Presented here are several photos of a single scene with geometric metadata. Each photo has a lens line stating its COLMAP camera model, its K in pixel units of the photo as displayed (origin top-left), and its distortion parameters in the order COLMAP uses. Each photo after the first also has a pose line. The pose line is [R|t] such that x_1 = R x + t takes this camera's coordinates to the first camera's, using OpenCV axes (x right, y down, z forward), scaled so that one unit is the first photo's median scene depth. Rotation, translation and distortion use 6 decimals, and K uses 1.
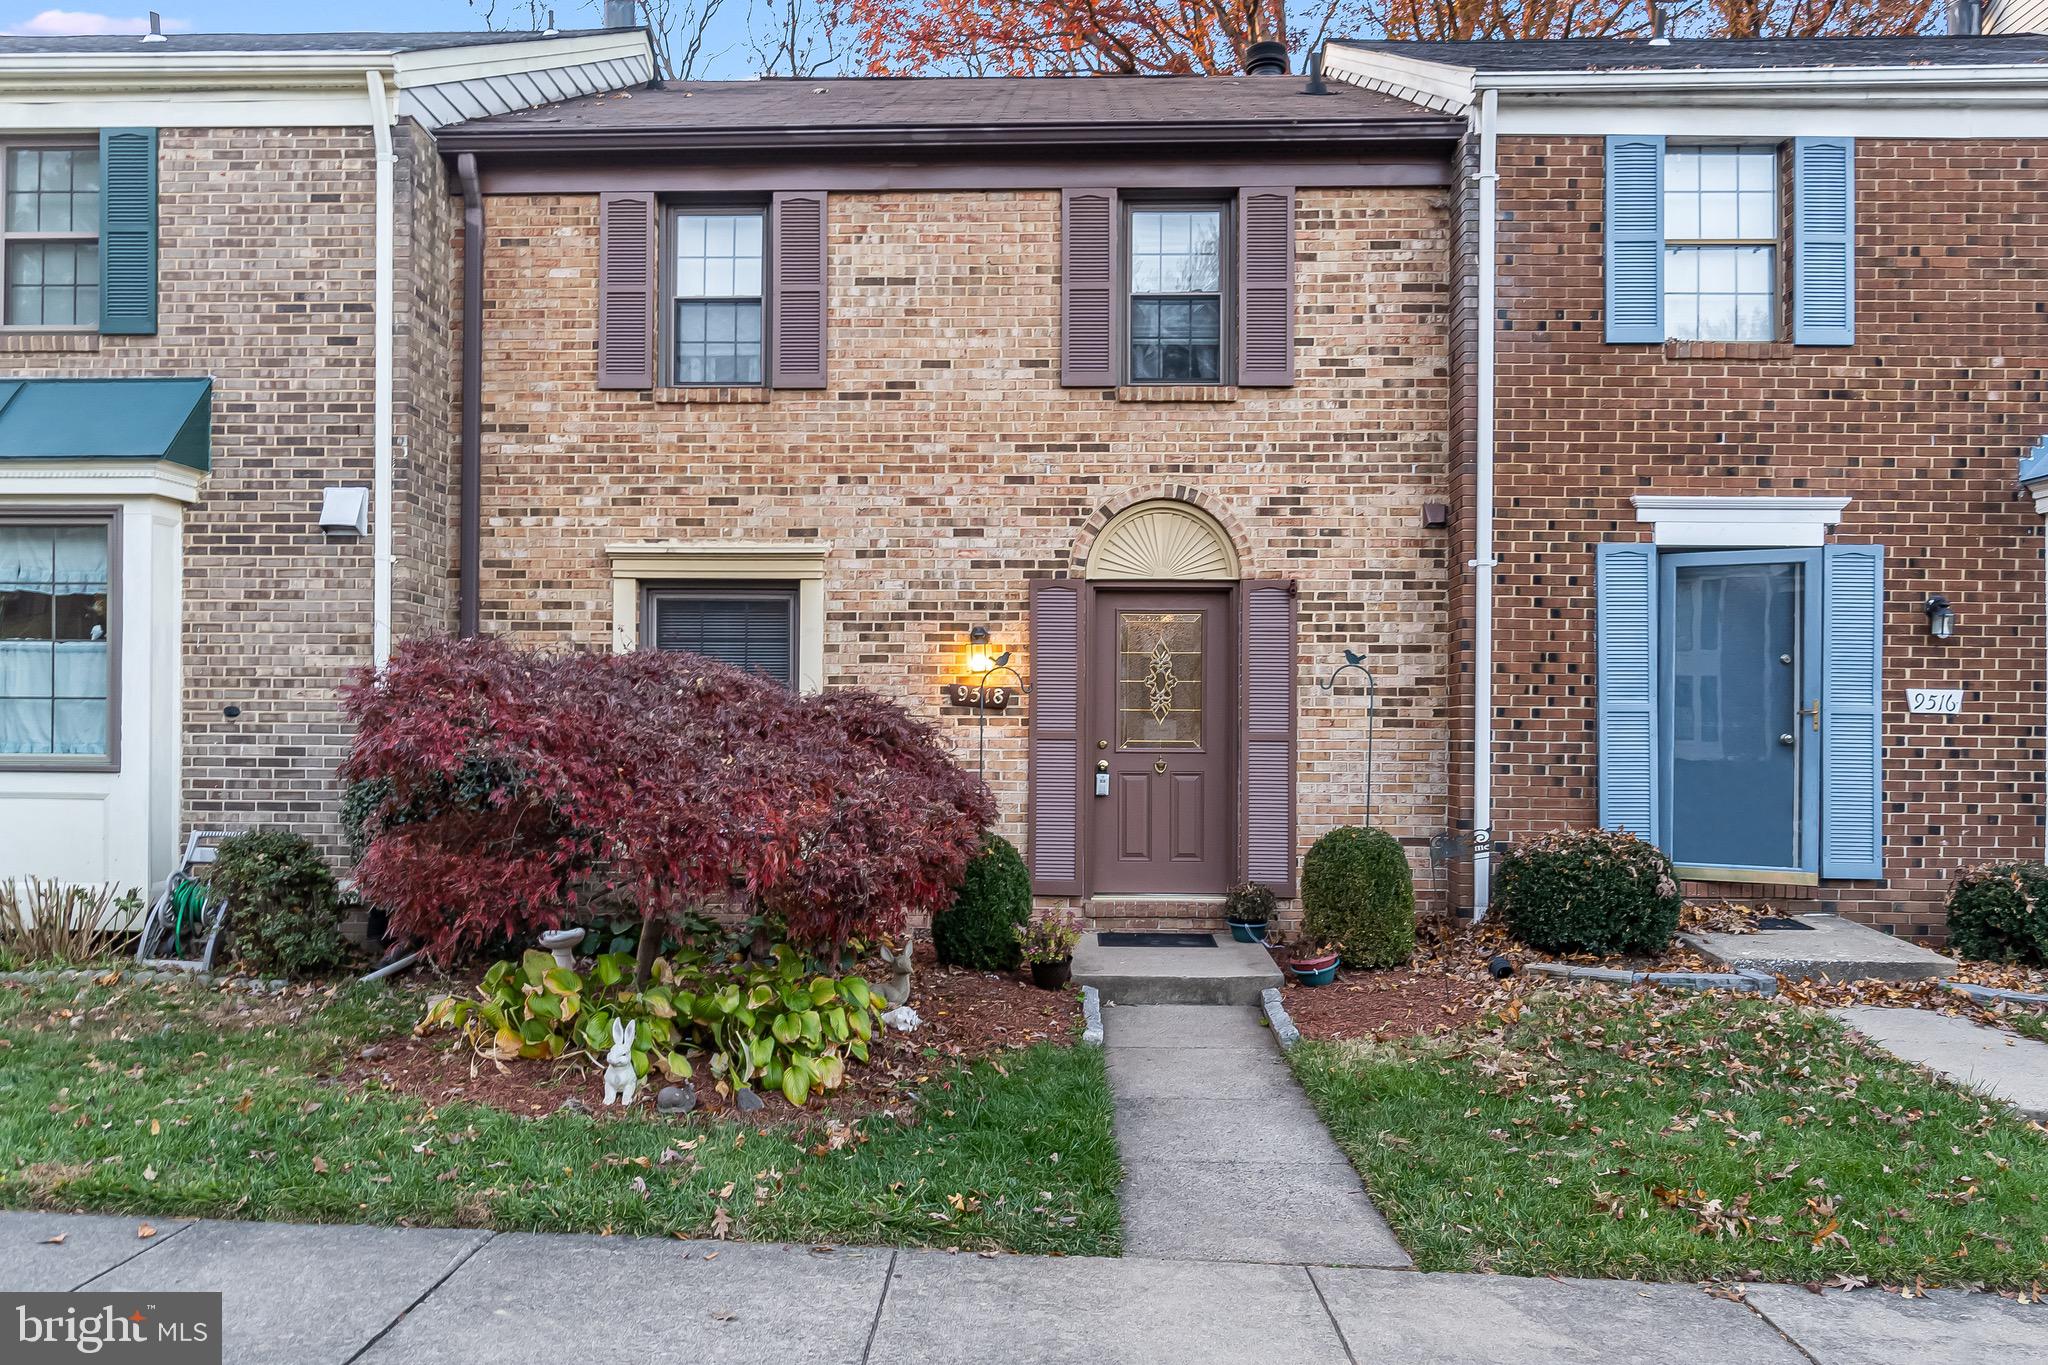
lens RADIAL K [[1506.6, 0, 1023.0], [0, 1506.6, 736.4], [0, 0, 1]] dist [0.001065, 0.004068]
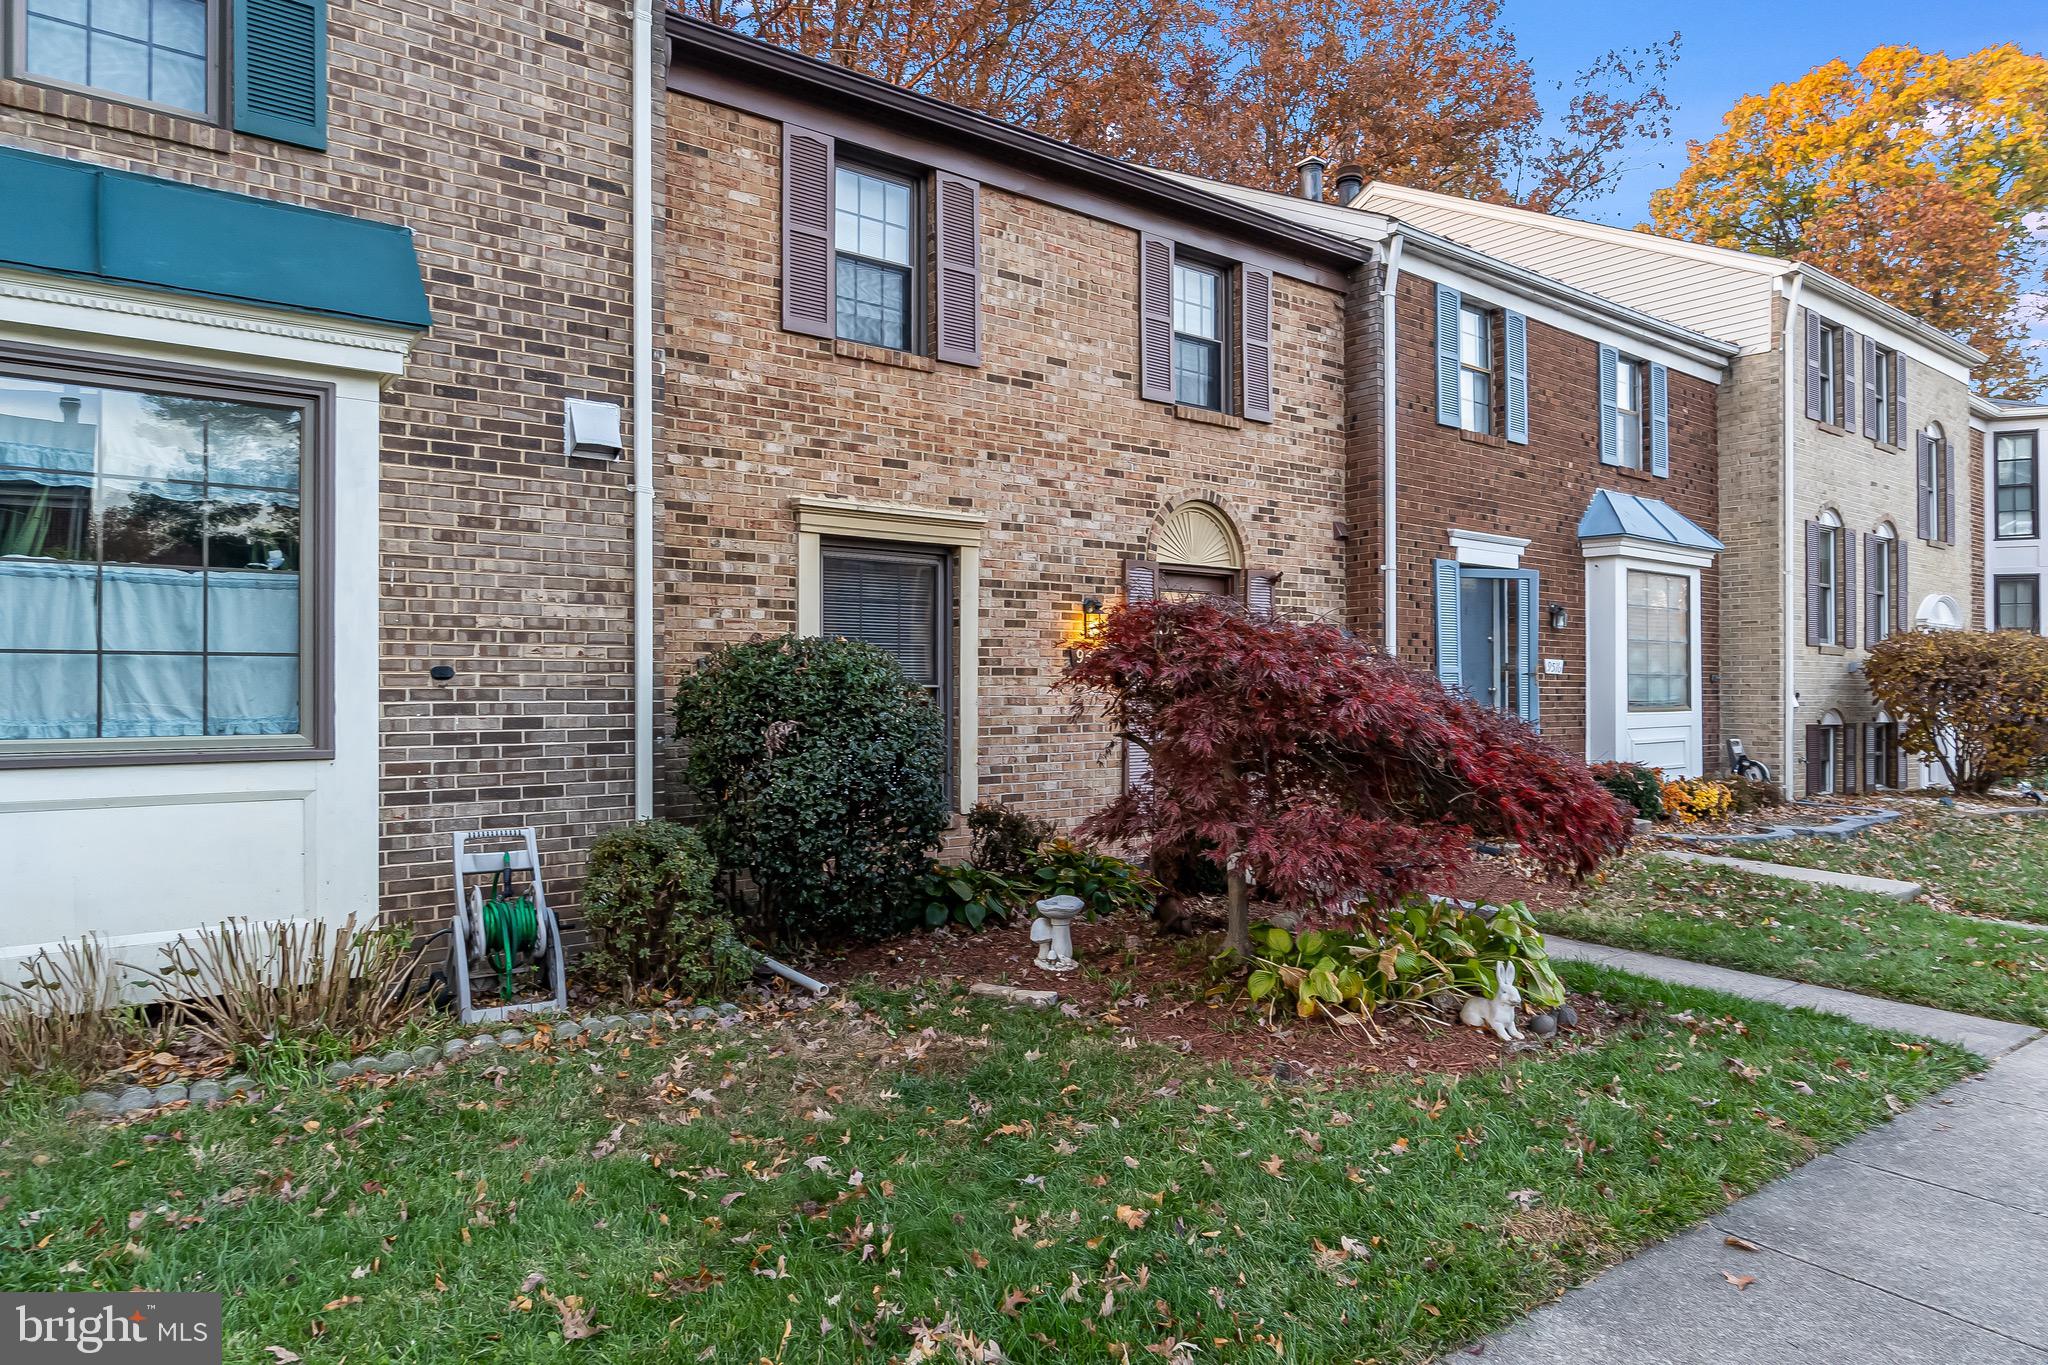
lens RADIAL K [[1201.8, 0, 1024.0], [0, 1201.8, 682.5], [0, 0, 1]] dist [0.001534, -0.000862]
pose [[0.778283, -0.005102, 0.627893, -0.643561], [0.006453, 0.999979, 0.000127, -0.009232], [-0.627881, 0.003953, 0.778299, 0.324039]]
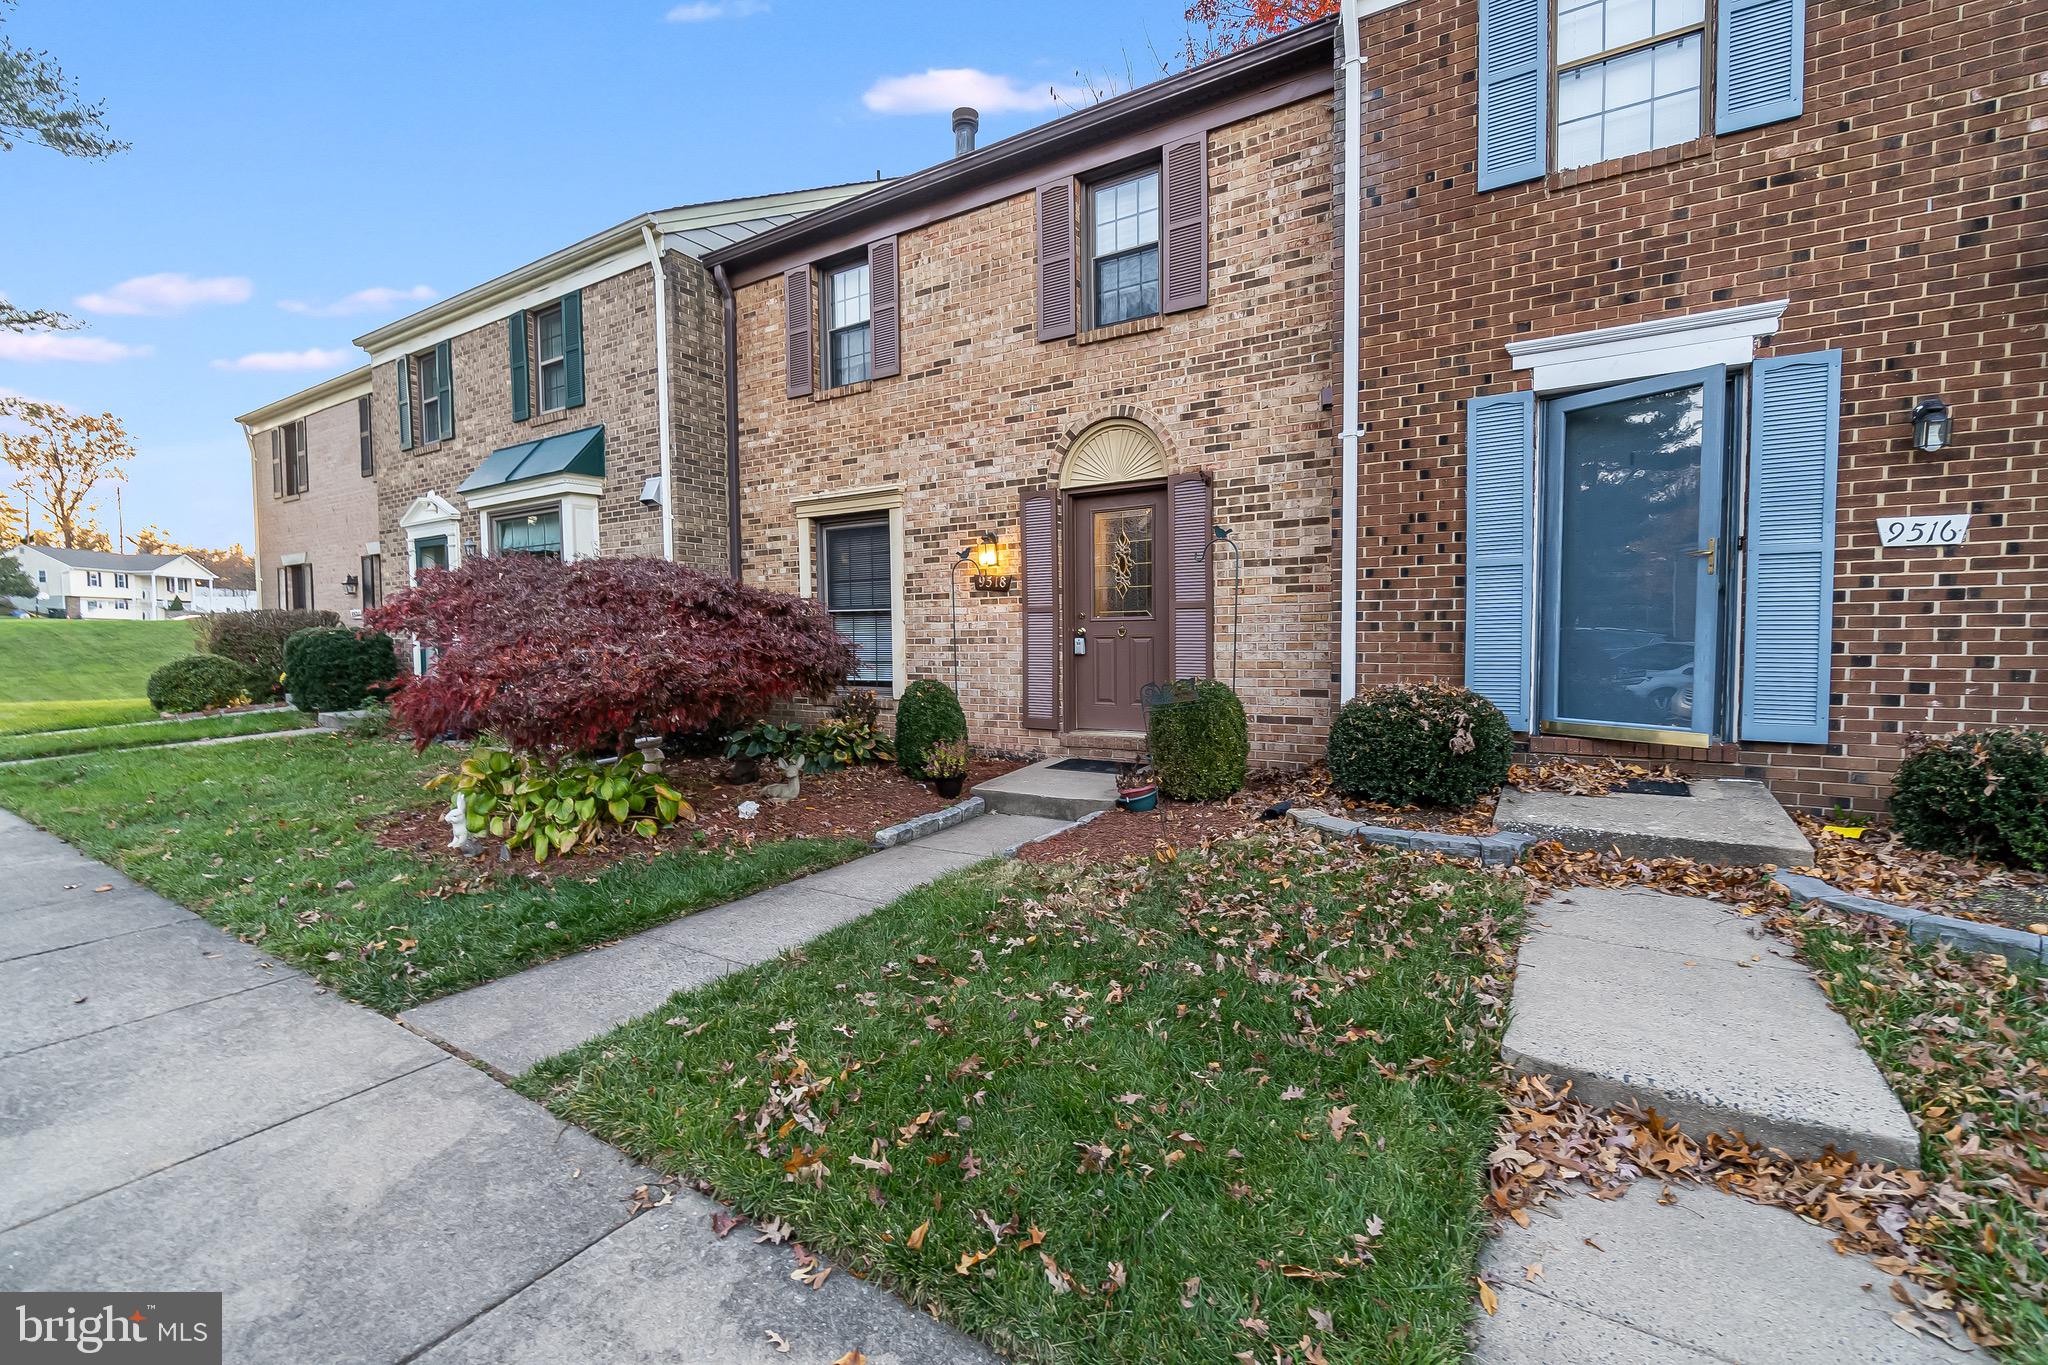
lens RADIAL K [[898.5, 0, 1021.1], [0, 898.5, 675.9], [0, 0, 1]] dist [0.003321, 0.000104]
pose [[0.856001, 0.005541, -0.516945, 0.419348], [0.019581, 0.998878, 0.043130, 0.023541], [0.516603, -0.047042, 0.854932, 0.311274]]
